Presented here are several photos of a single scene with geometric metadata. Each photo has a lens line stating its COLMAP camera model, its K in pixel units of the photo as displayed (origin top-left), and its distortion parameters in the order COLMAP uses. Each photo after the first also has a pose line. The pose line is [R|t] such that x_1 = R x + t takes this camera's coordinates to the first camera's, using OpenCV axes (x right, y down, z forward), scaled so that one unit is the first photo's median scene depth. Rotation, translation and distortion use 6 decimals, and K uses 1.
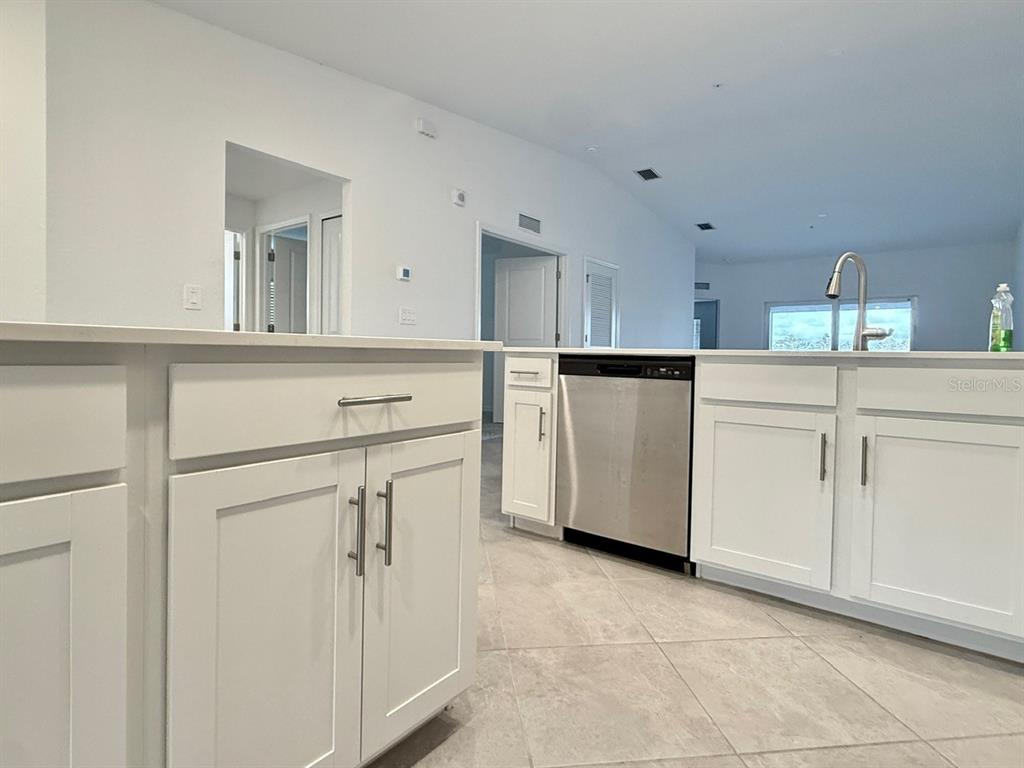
lens RADIAL K [[542.4, 0, 511.9], [0, 542.4, 366.3], [0, 0, 1]] dist [0.001416, -0.000562]
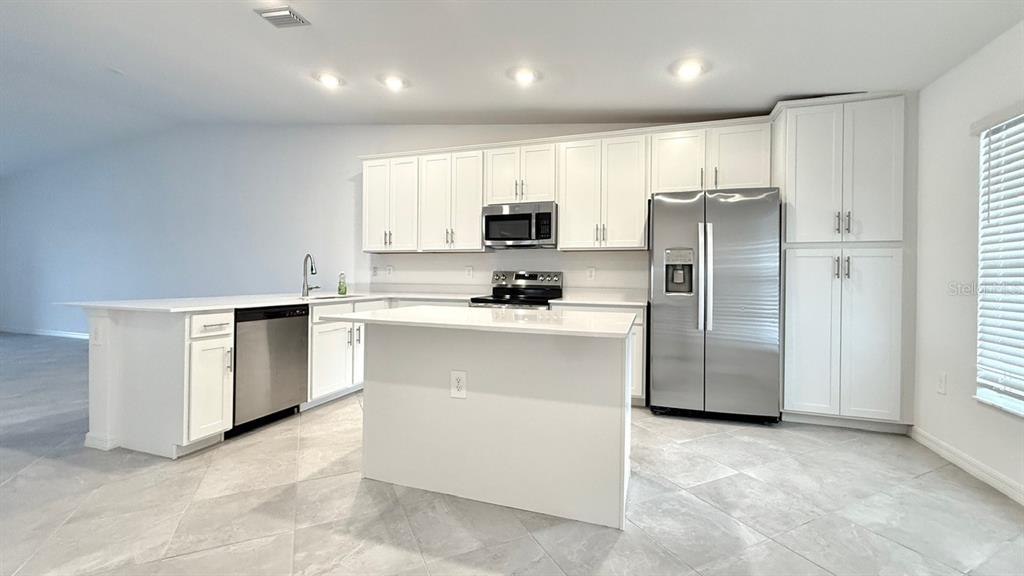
lens RADIAL K [[424.1, 0, 511.4], [0, 424.1, 274.1], [0, 0, 1]] dist [-0.002231, 0.001275]
pose [[-0.319892, -0.014644, 0.947341, -1.581627], [0.005831, 0.999831, 0.017424, -0.170079], [-0.947436, 0.011097, -0.319753, 0.849319]]
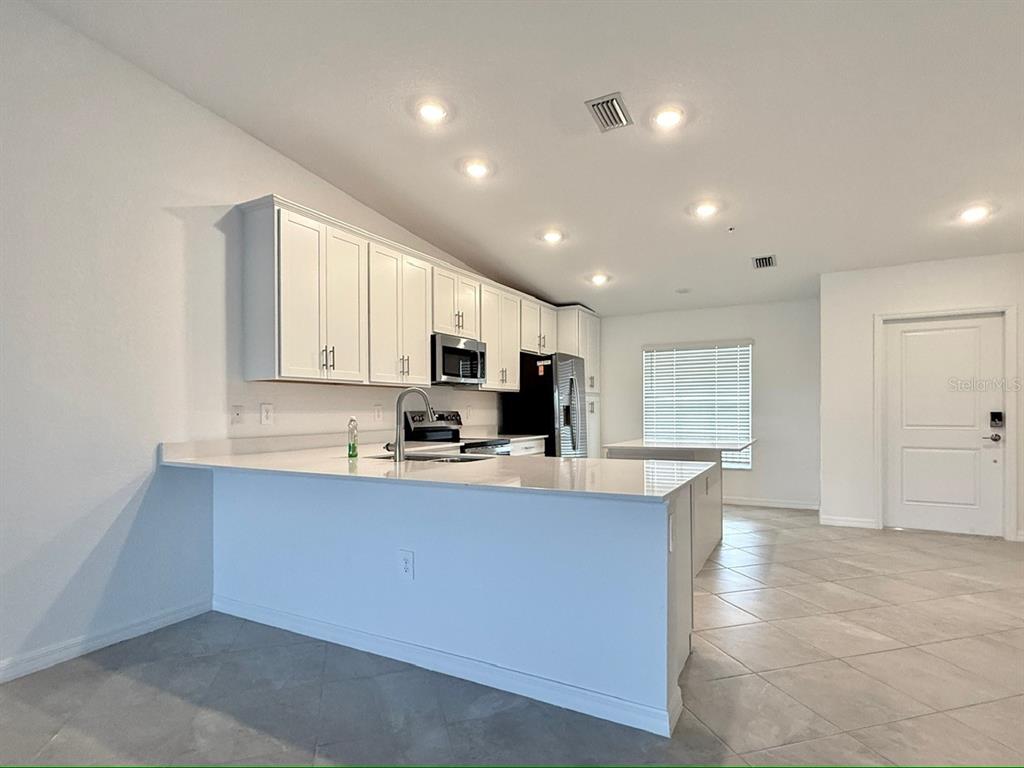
lens RADIAL K [[542.4, 0, 513.4], [0, 542.4, 408.1], [0, 0, 1]] dist [0.001416, -0.000562]
pose [[-0.987733, -0.010220, -0.155819, 0.661838], [-0.012638, 0.999815, 0.014531, -0.203845], [0.155642, 0.016322, -0.987679, 2.701845]]
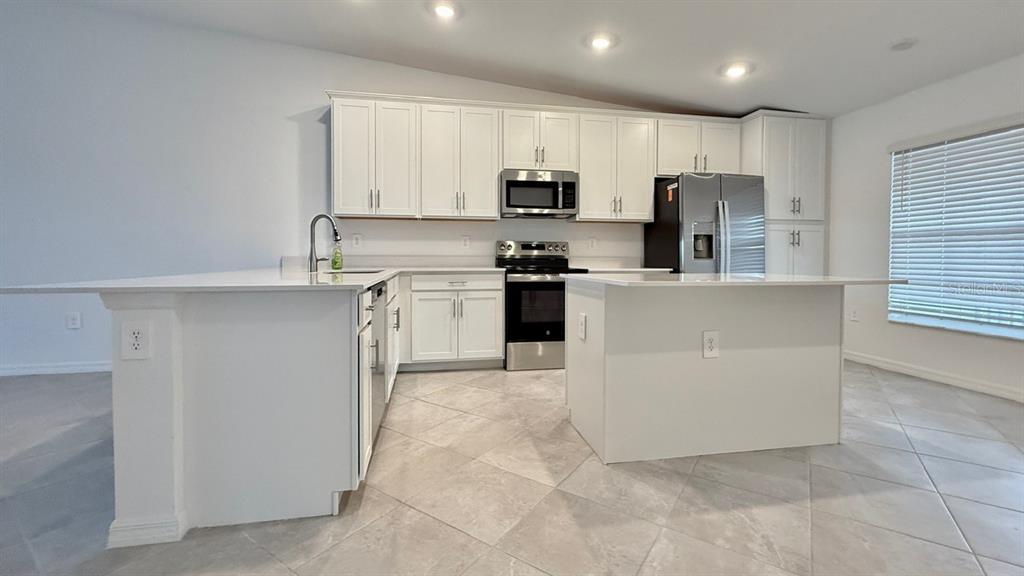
lens RADIAL K [[424.1, 0, 510.8], [0, 424.1, 268.2], [0, 0, 1]] dist [-0.002231, 0.001275]
pose [[-0.745699, -0.035721, 0.665325, -0.823355], [0.000329, 0.998542, 0.053981, -0.123583], [-0.666283, 0.040473, -0.744600, 1.816631]]
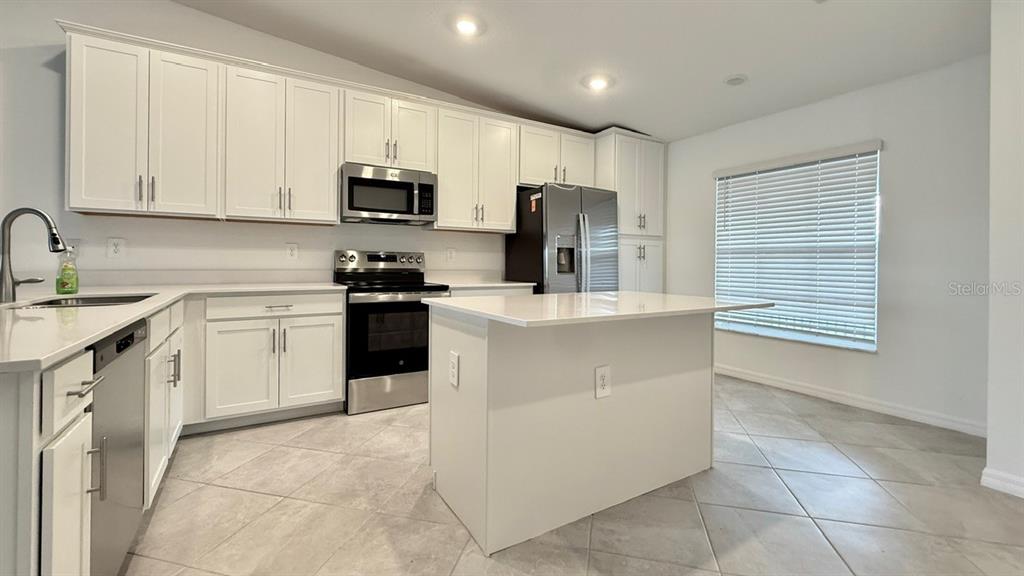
lens RADIAL K [[424.1, 0, 509.3], [0, 424.1, 264.9], [0, 0, 1]] dist [-0.002231, 0.001275]
pose [[-0.930997, -0.026739, 0.364046, -0.622936], [-0.016030, 0.999346, 0.032409, -0.156218], [-0.364674, 0.024337, -0.930817, 1.605917]]
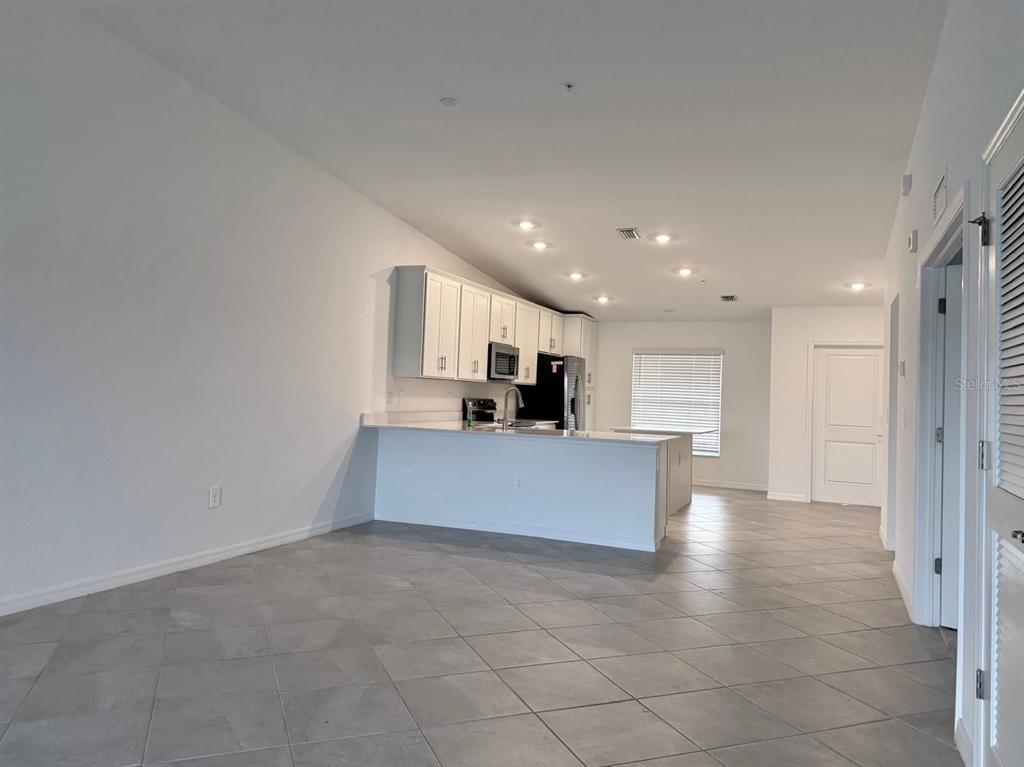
lens RADIAL K [[727.2, 0, 495.4], [0, 727.2, 366.9], [0, 0, 1]] dist [0.018281, -0.001252]
pose [[-0.971854, -0.061869, -0.227314, 1.614572], [-0.058871, 0.998066, -0.019952, -0.261689], [0.228109, -0.006008, -0.973617, 4.612096]]
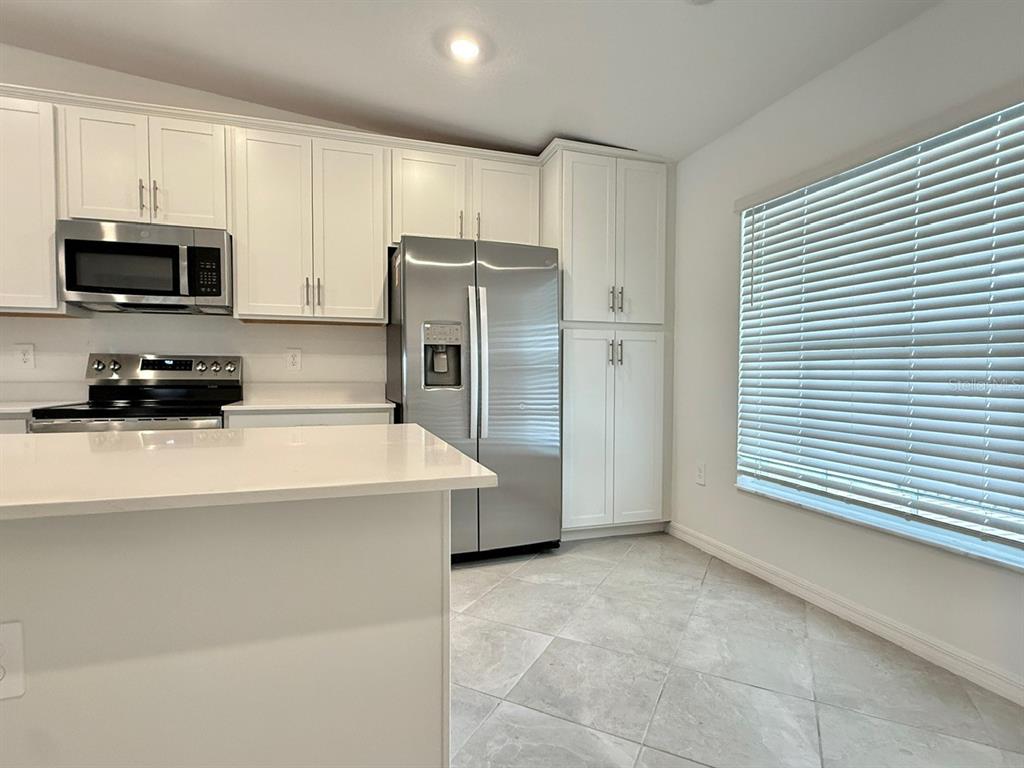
lens RADIAL K [[521.0, 0, 511.1], [0, 521.0, 386.9], [0, 0, 1]] dist [-0.001824, 0.000708]
pose [[-0.827049, -0.034995, 0.561040, -1.126631], [-0.004243, 0.998421, 0.056022, -0.140649], [-0.562114, 0.043952, -0.825891, 0.738976]]
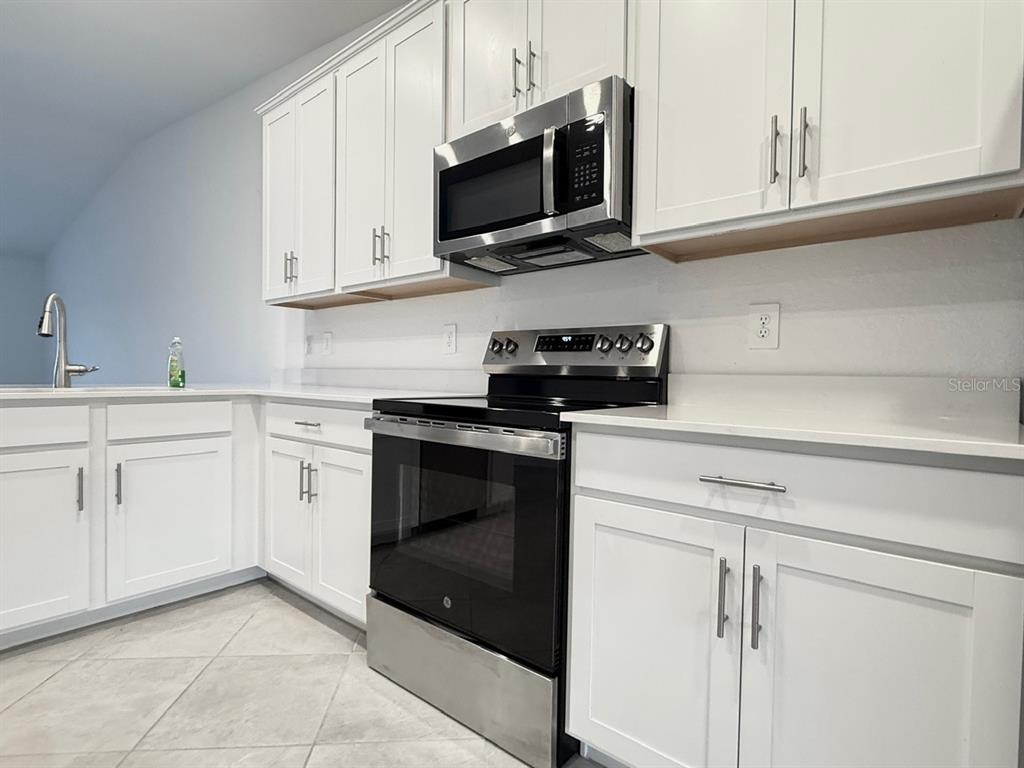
lens RADIAL K [[521.0, 0, 511.3], [0, 521.0, 388.1], [0, 0, 1]] dist [-0.001824, 0.000708]
pose [[0.038006, -0.041465, 0.998417, -0.406168], [0.006503, 0.999128, 0.041247, -0.069618], [-0.999256, 0.004925, 0.038242, 0.083430]]
